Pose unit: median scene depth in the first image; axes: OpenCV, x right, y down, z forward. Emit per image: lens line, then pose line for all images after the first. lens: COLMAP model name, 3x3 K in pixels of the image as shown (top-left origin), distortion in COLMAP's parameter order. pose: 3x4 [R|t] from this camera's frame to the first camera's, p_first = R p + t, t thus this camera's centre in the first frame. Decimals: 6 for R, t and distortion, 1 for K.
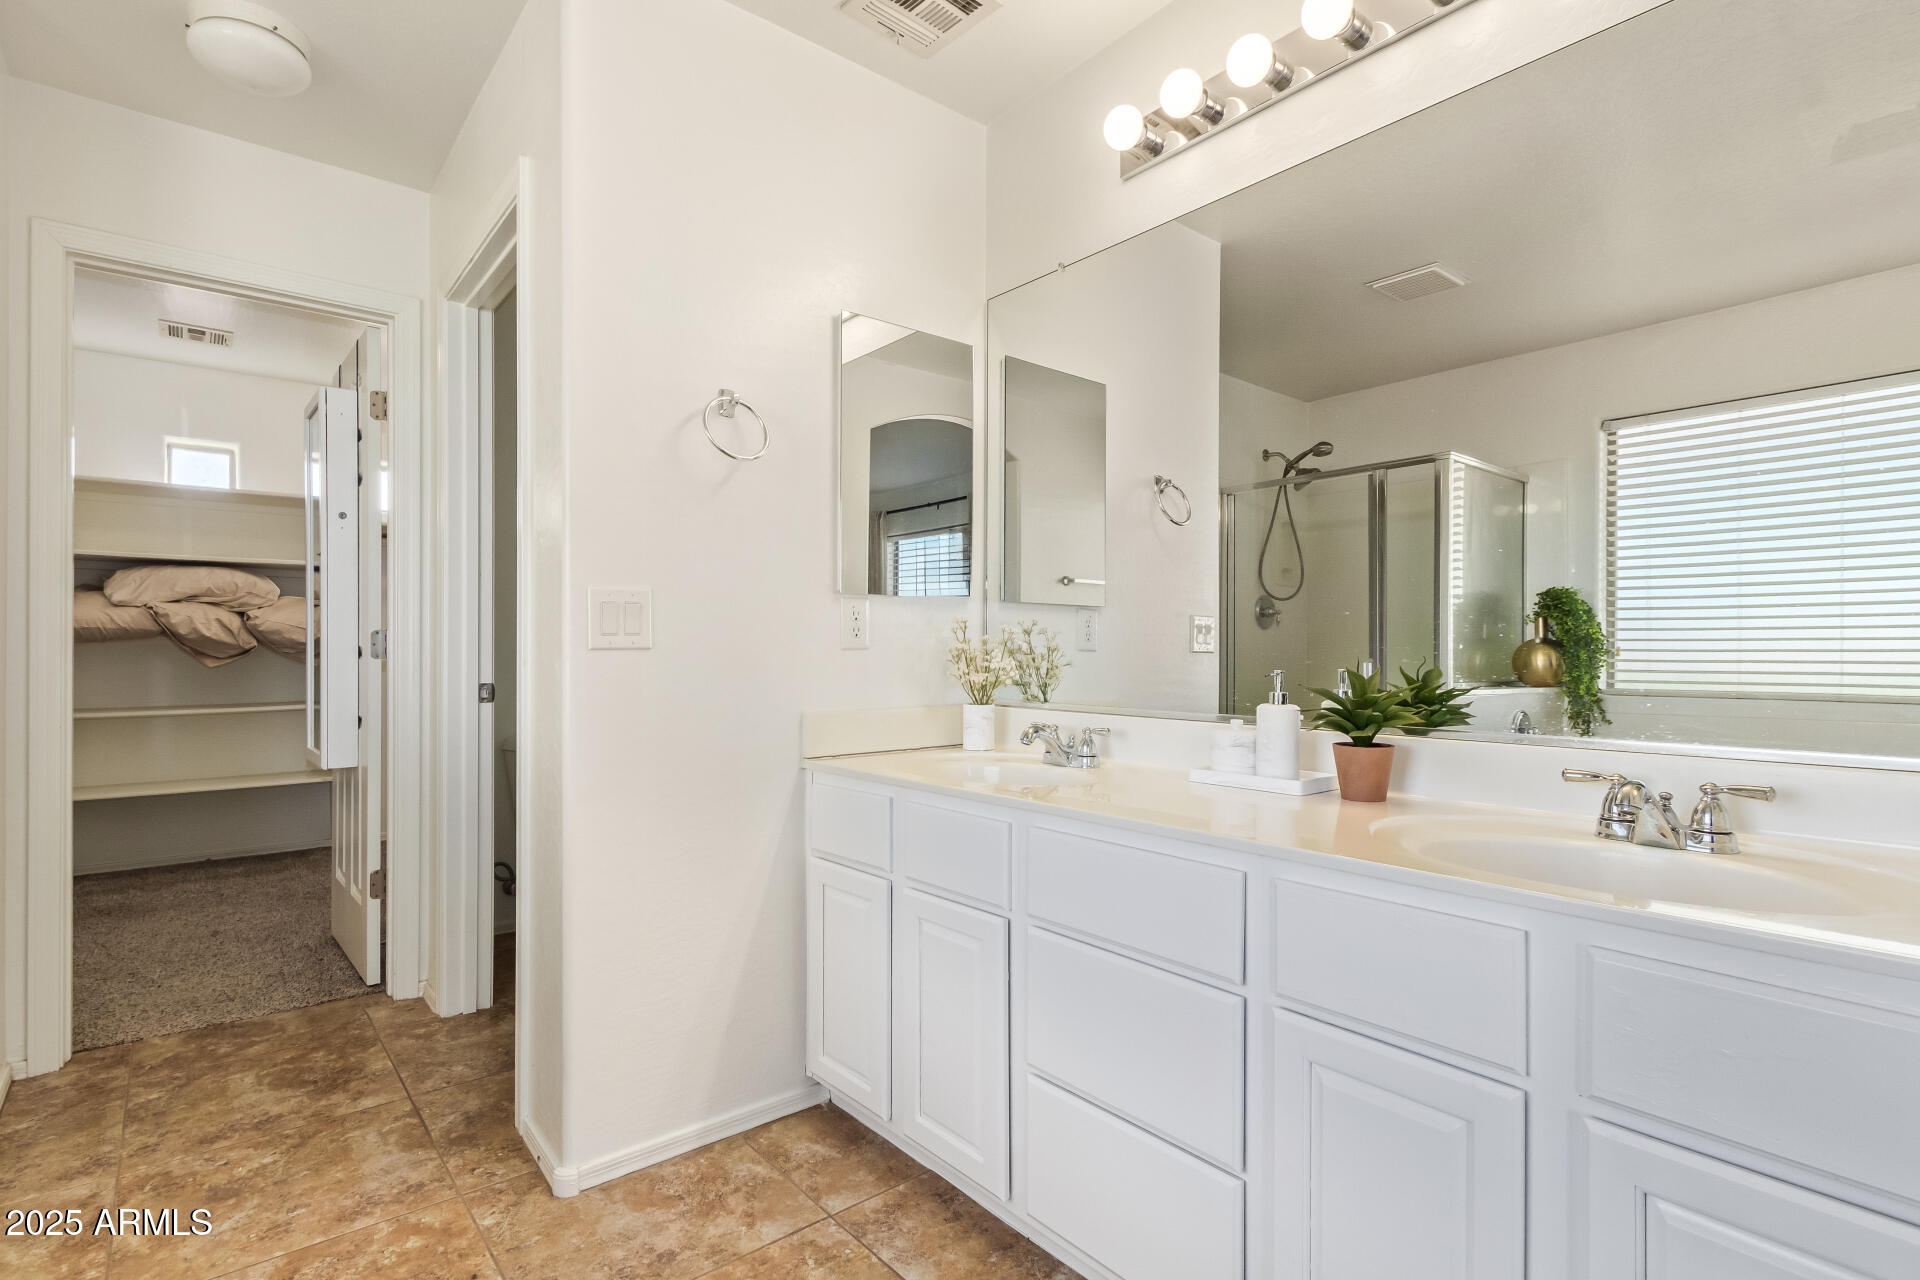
lens RADIAL K [[928.5, 0, 965.5], [0, 928.5, 654.8], [0, 0, 1]] dist [0.000948, -0.001701]
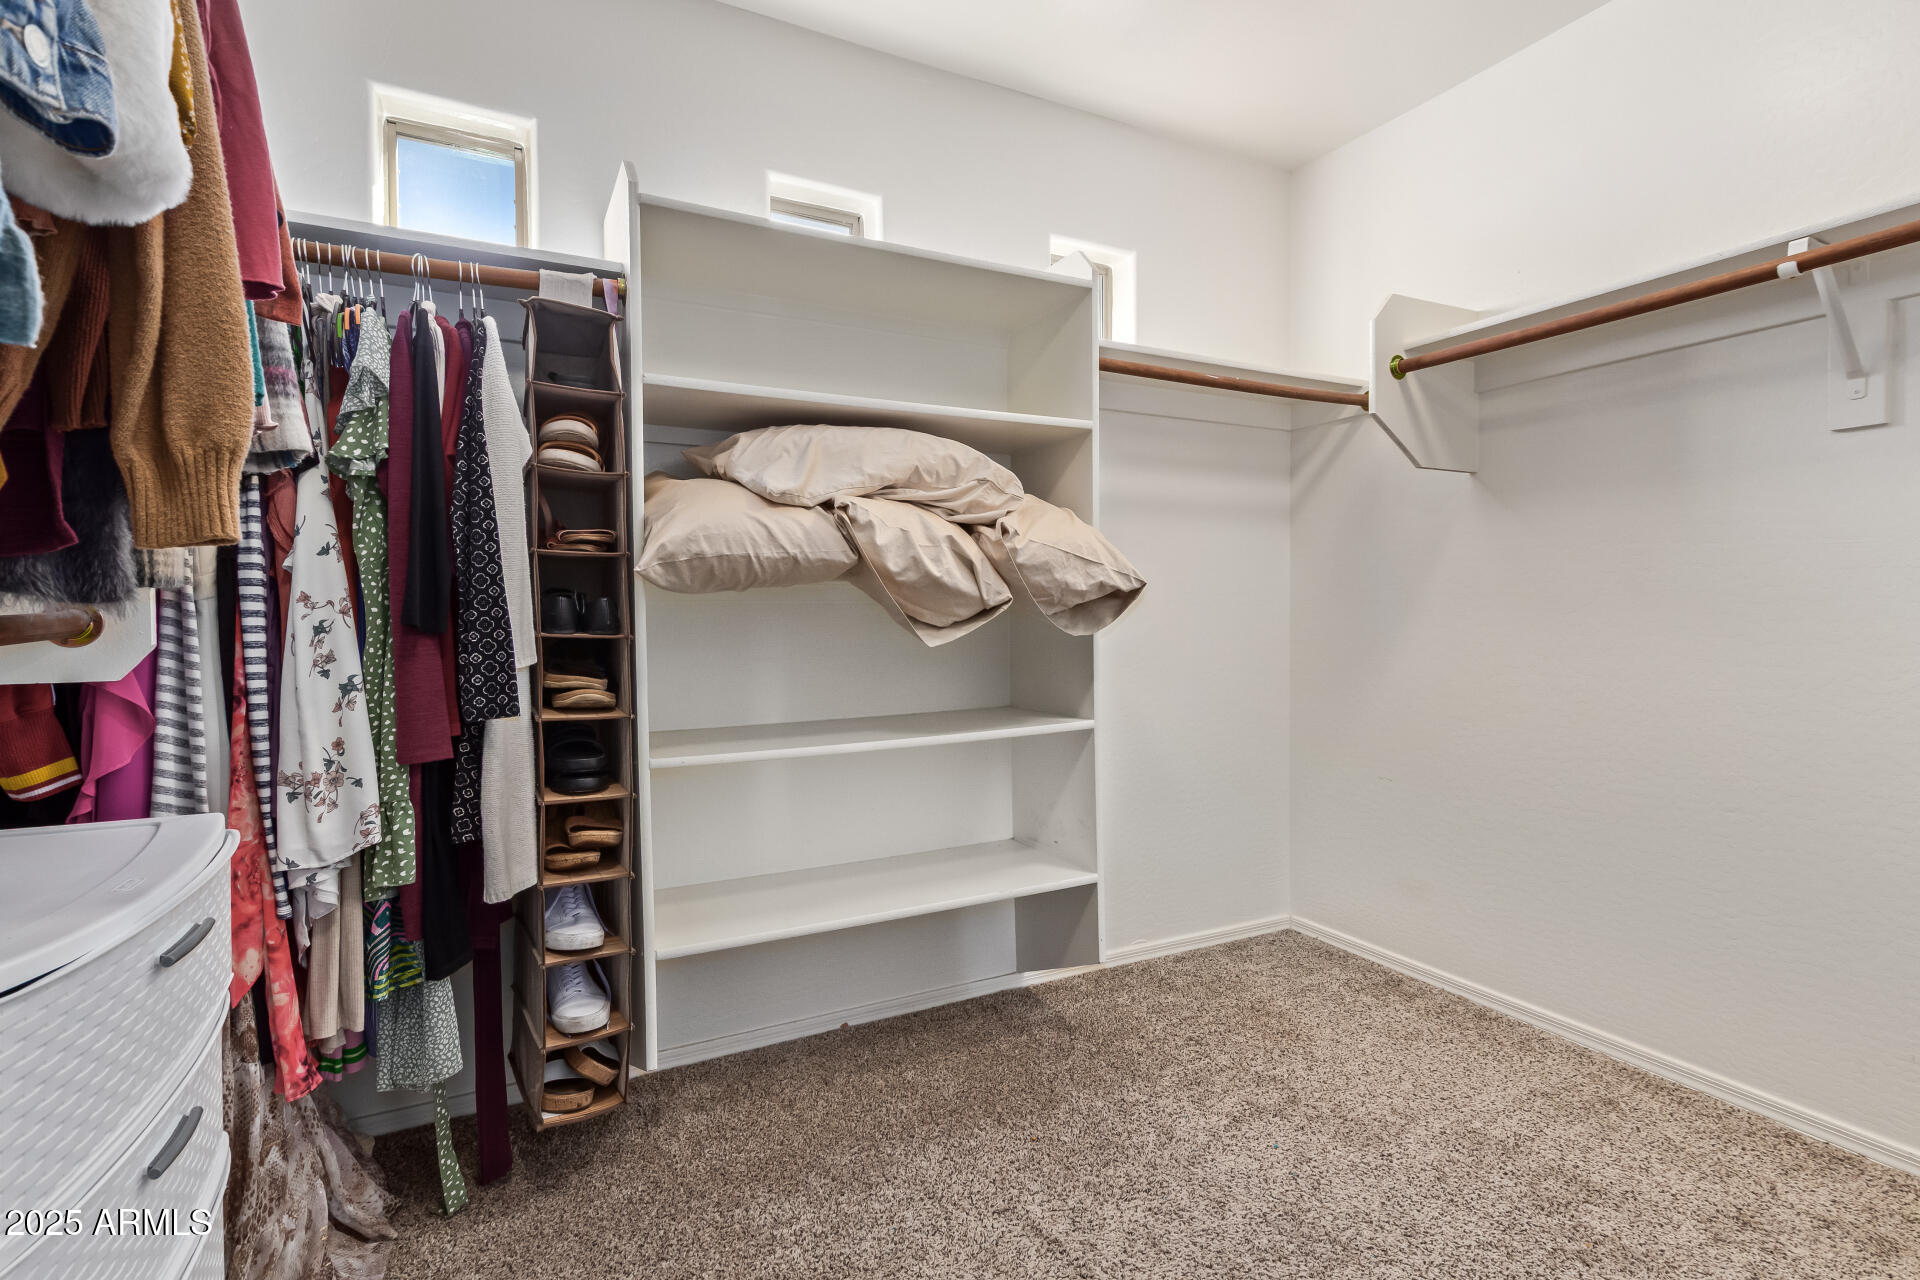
lens RADIAL K [[889.4, 0, 953.2], [0, 889.4, 623.9], [0, 0, 1]] dist [-0.000781, -0.000885]
pose [[0.974871, 0.002369, -0.222760, -1.393239], [0.001157, 0.999876, 0.015699, -0.009140], [0.222769, -0.015563, 0.974747, 1.170818]]
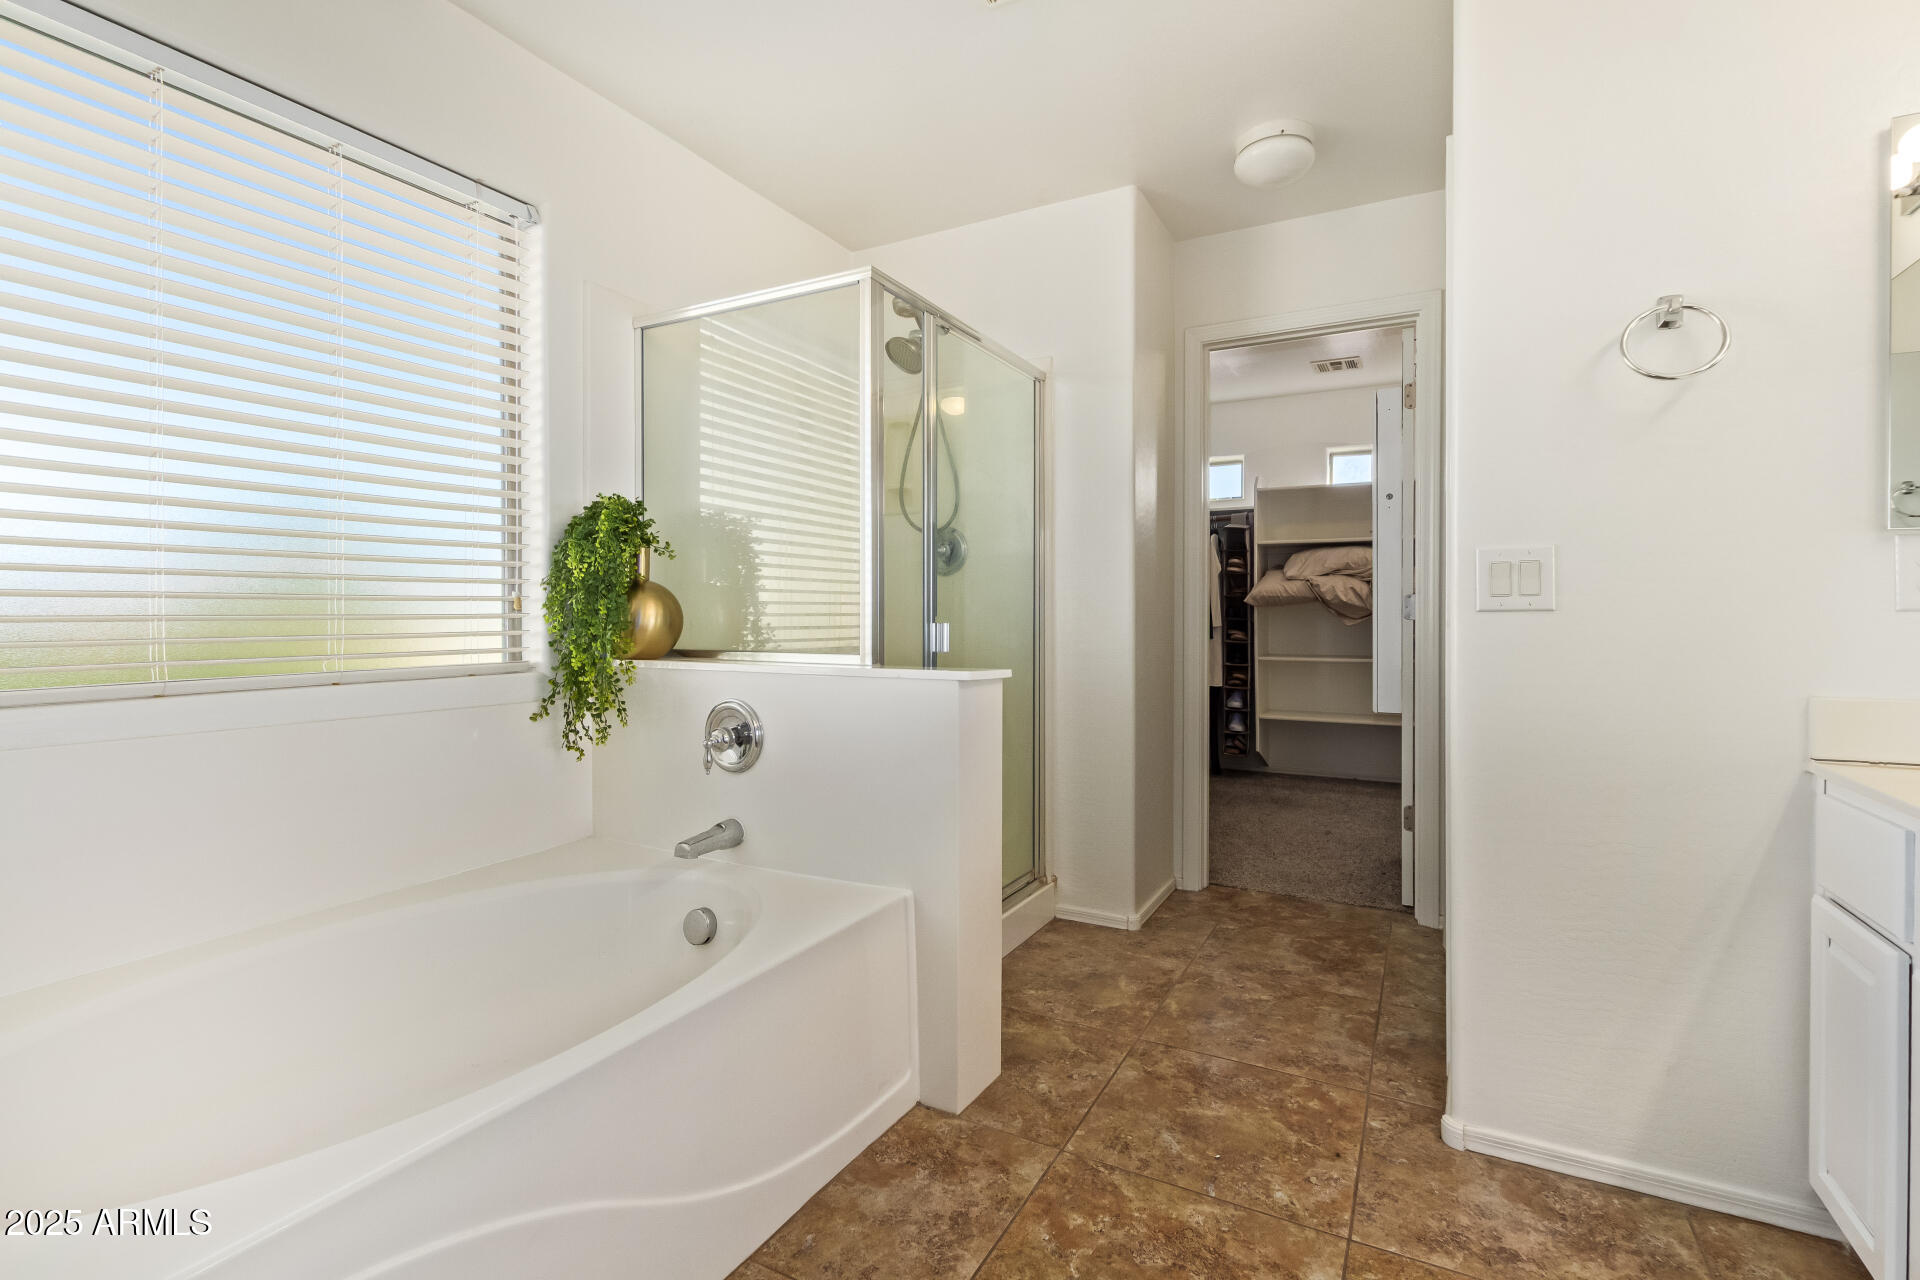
lens RADIAL K [[889.4, 0, 953.2], [0, 889.4, 623.9], [0, 0, 1]] dist [-0.000781, -0.000885]
pose [[0.366828, 0.013147, -0.930196, 0.230683], [-0.006038, 0.999913, 0.011751, -0.000137], [0.930269, 0.001306, 0.366876, 0.109314]]
